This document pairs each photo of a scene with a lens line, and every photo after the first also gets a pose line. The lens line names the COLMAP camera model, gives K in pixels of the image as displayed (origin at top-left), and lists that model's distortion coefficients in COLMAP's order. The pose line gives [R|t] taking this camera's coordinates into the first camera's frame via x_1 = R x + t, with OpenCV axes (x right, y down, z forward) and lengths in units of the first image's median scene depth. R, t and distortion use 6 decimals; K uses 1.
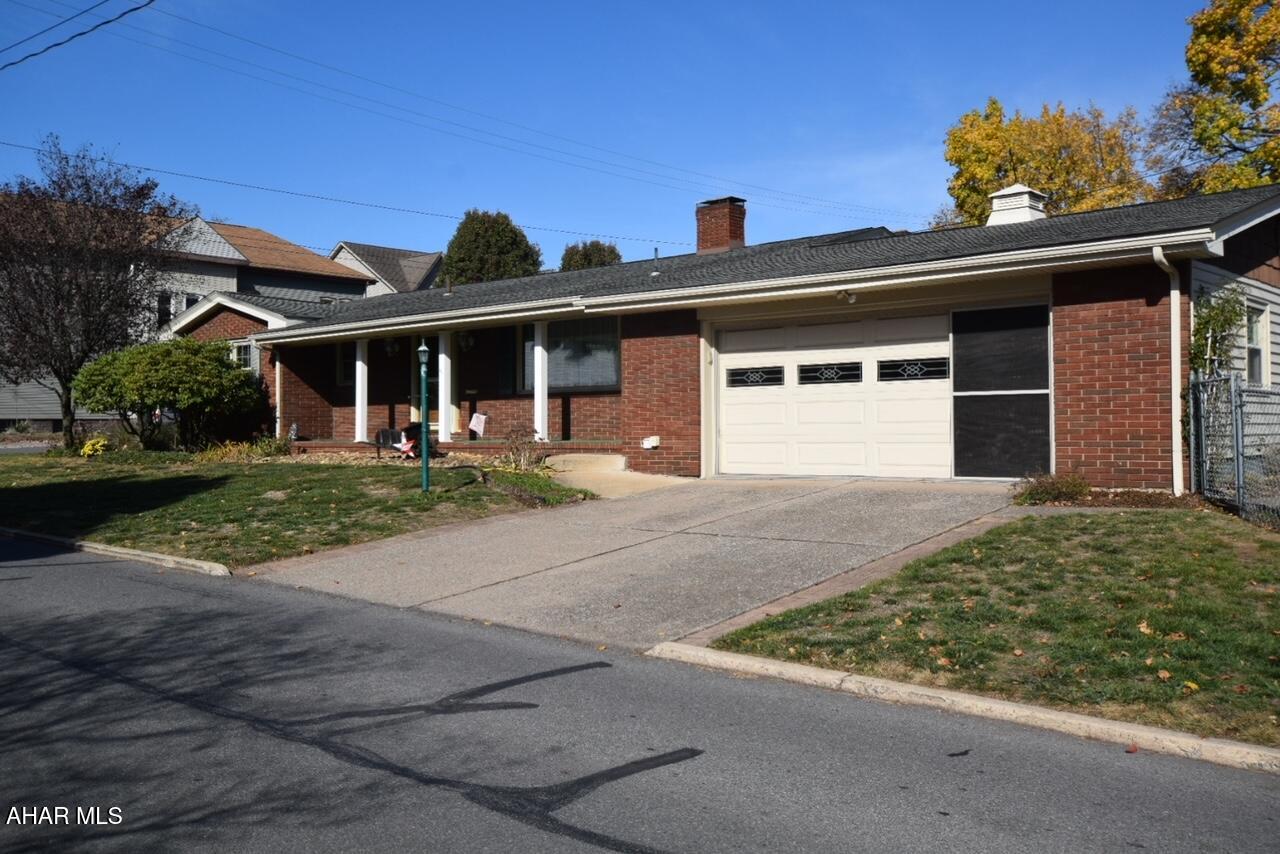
lens RADIAL K [[1158.1, 0, 640.0], [0, 1158.1, 427.0], [0, 0, 1]] dist [0.056877, 0.002274]
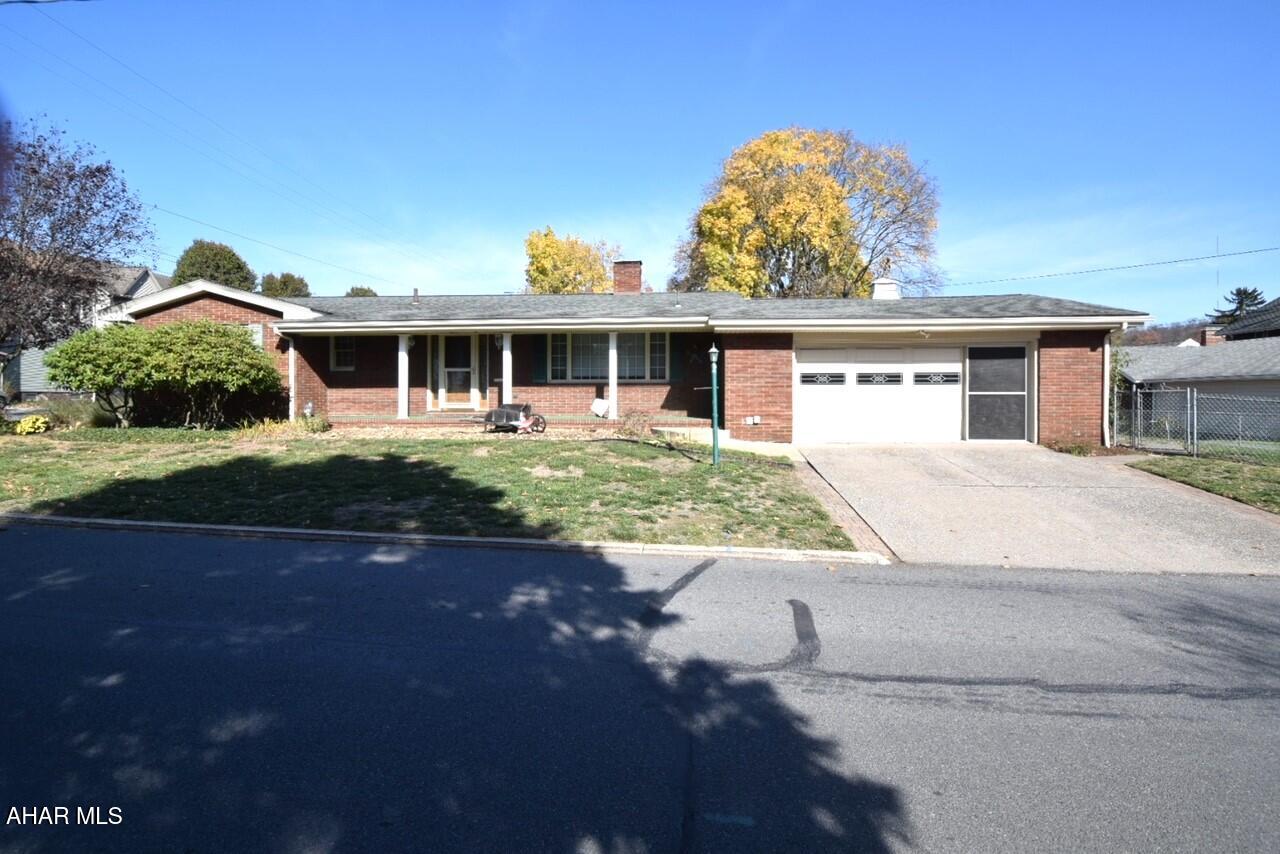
lens RADIAL K [[602.9, 0, 640.0], [0, 602.9, 427.0], [0, 0, 1]] dist [-0.002247, -0.000190]
pose [[0.804637, -0.019733, 0.593439, -0.560573], [-0.008139, 0.998987, 0.044255, -0.011214], [-0.593711, -0.040439, 0.803662, 0.454995]]
